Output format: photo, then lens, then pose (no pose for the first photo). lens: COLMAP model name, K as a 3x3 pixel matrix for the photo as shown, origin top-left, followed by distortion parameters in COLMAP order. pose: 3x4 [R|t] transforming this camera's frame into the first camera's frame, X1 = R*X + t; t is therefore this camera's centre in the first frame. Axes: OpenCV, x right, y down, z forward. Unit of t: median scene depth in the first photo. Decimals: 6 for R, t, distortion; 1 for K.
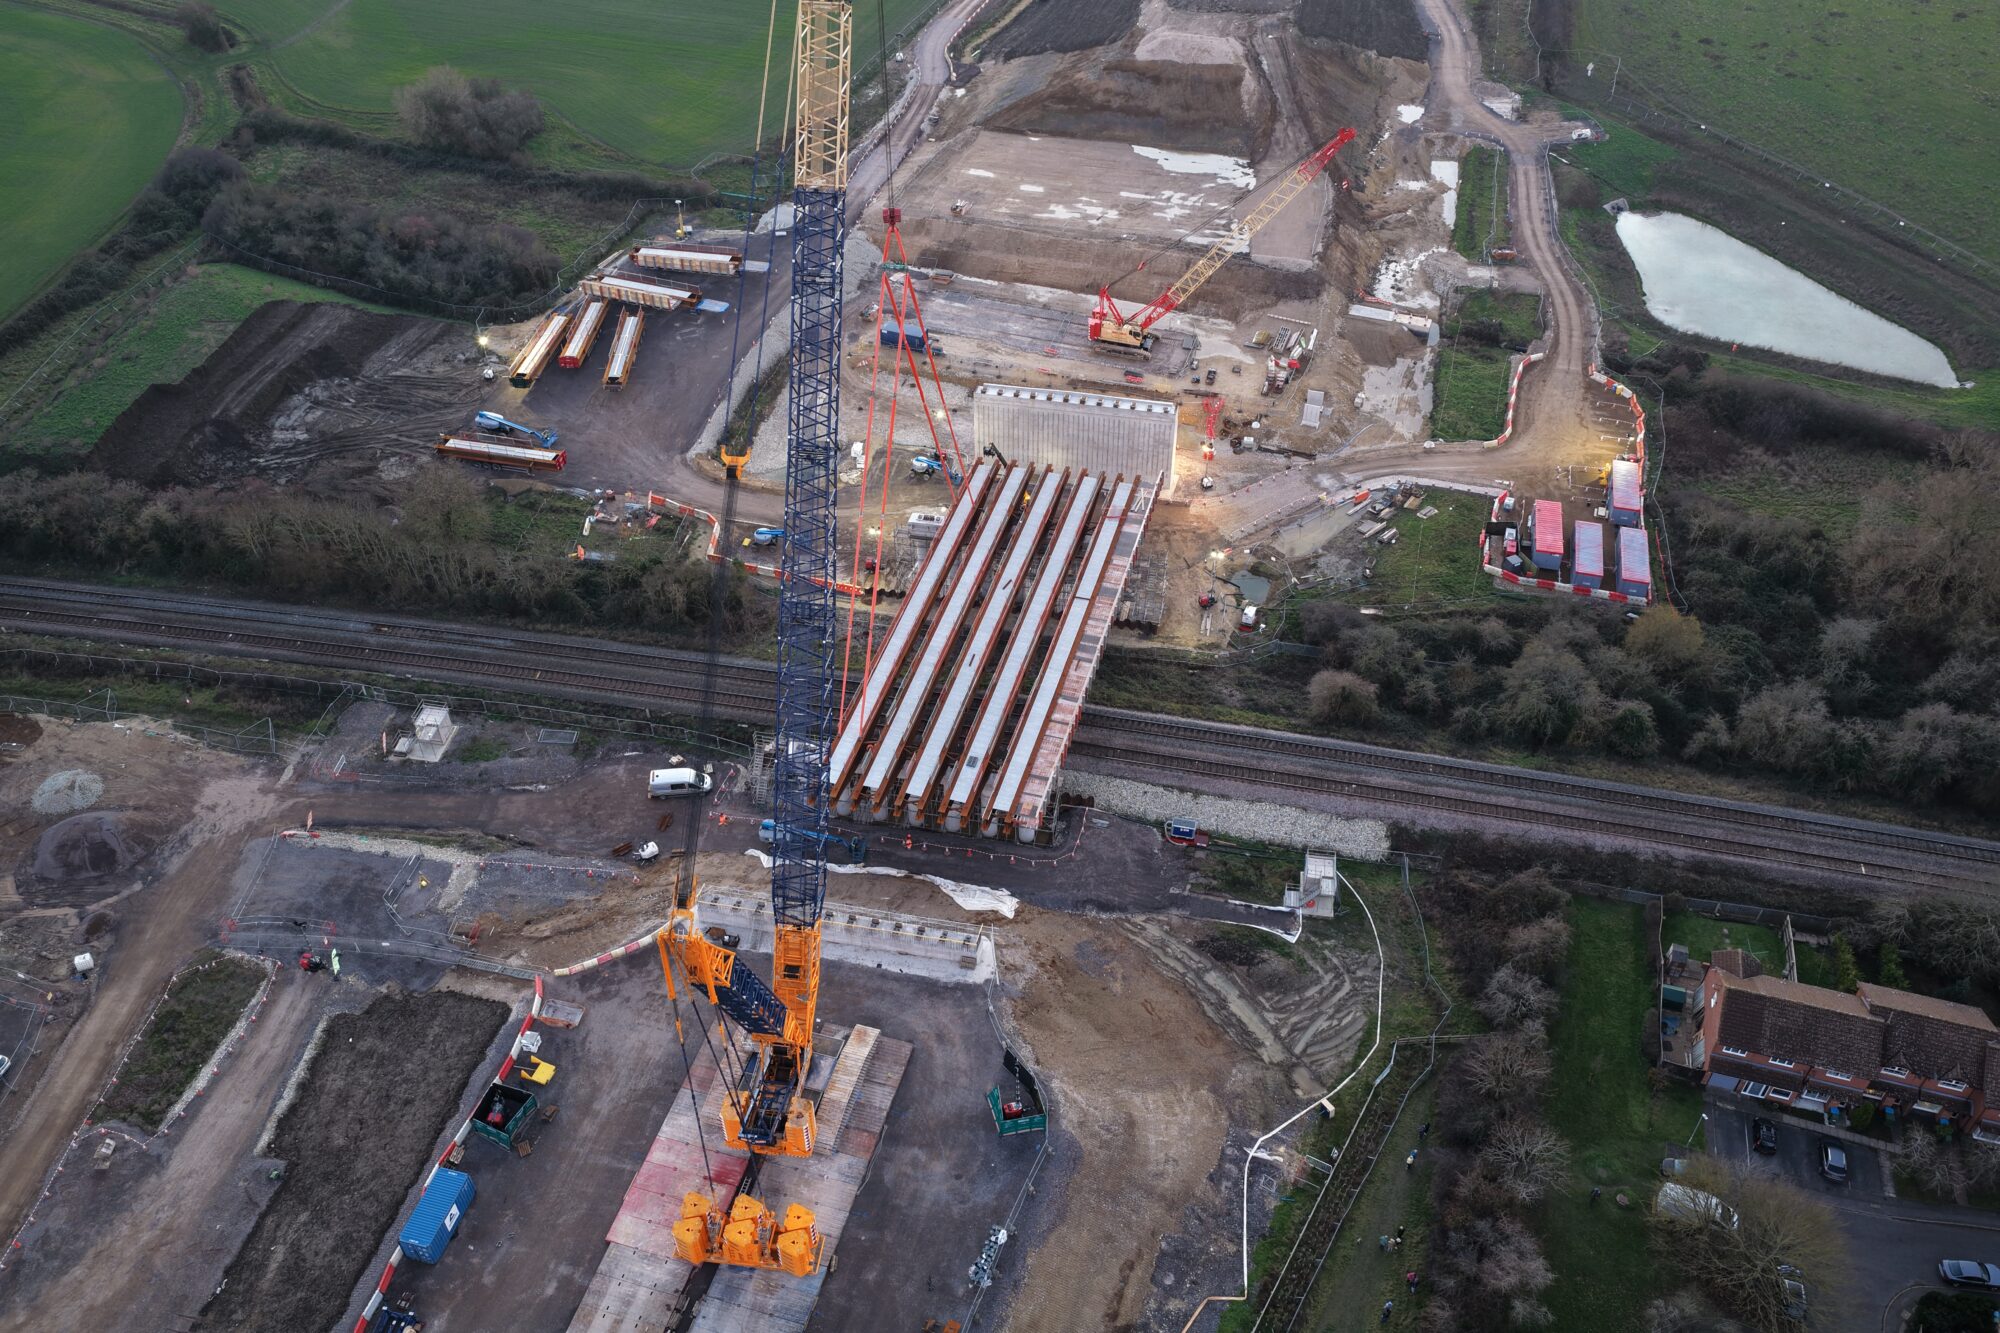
lens RADIAL K [[1657.1, 0, 995.1], [0, 1657.1, 667.9], [0, 0, 1]] dist [-0.017154, 0.043013]
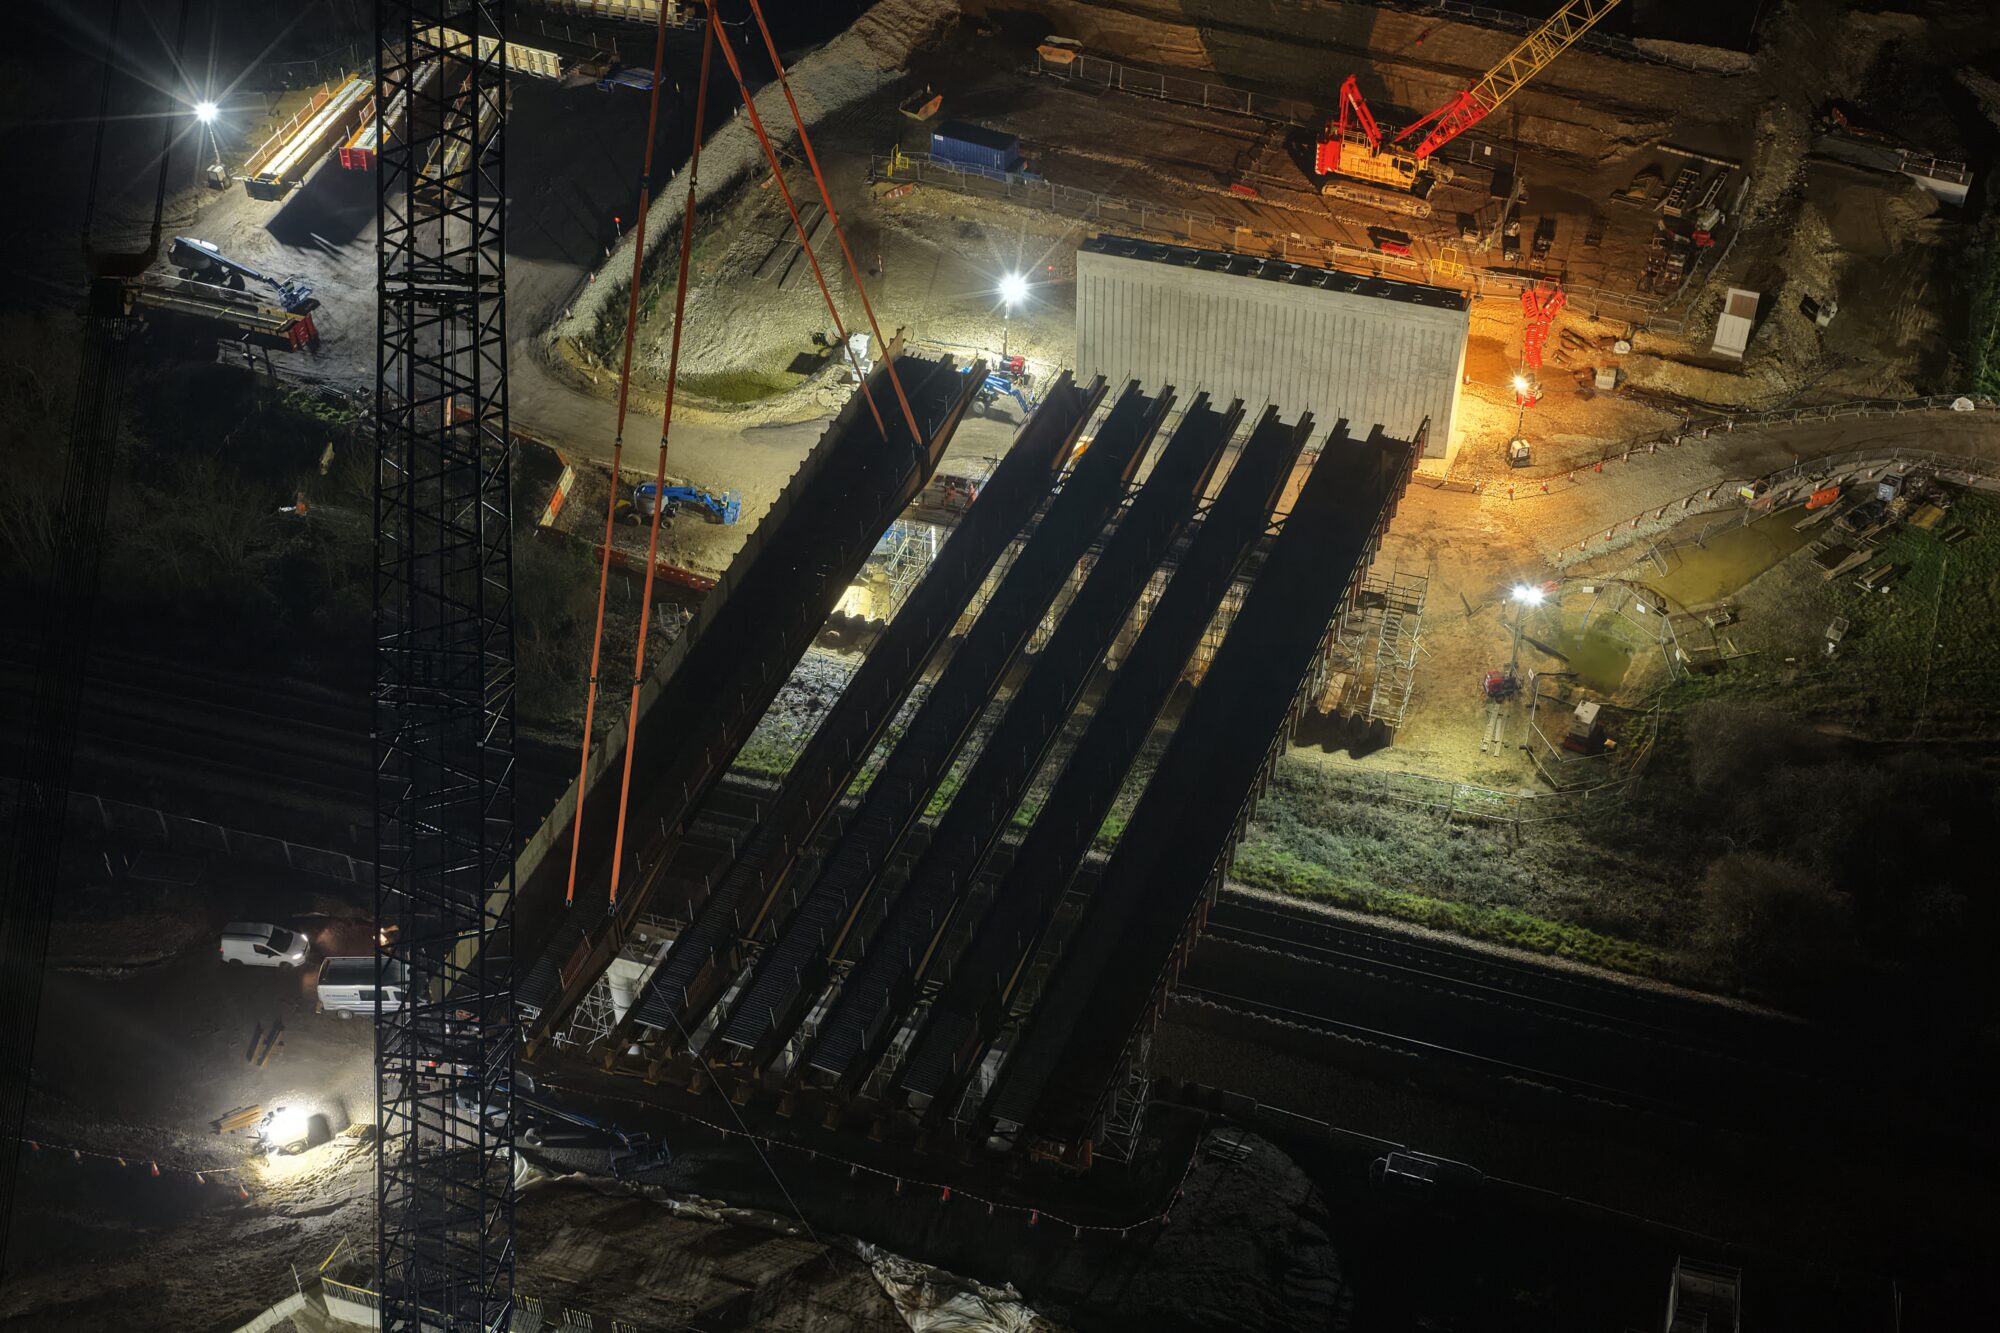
lens RADIAL K [[1657.1, 0, 1002.4], [0, 1657.1, 663.6], [0, 0, 1]] dist [-0.017154, 0.043013]
pose [[0.985858, 0.083051, -0.145558, 0.052010], [-0.078772, 0.996281, 0.034929, -0.053308], [0.147918, -0.022969, 0.988733, 0.486791]]
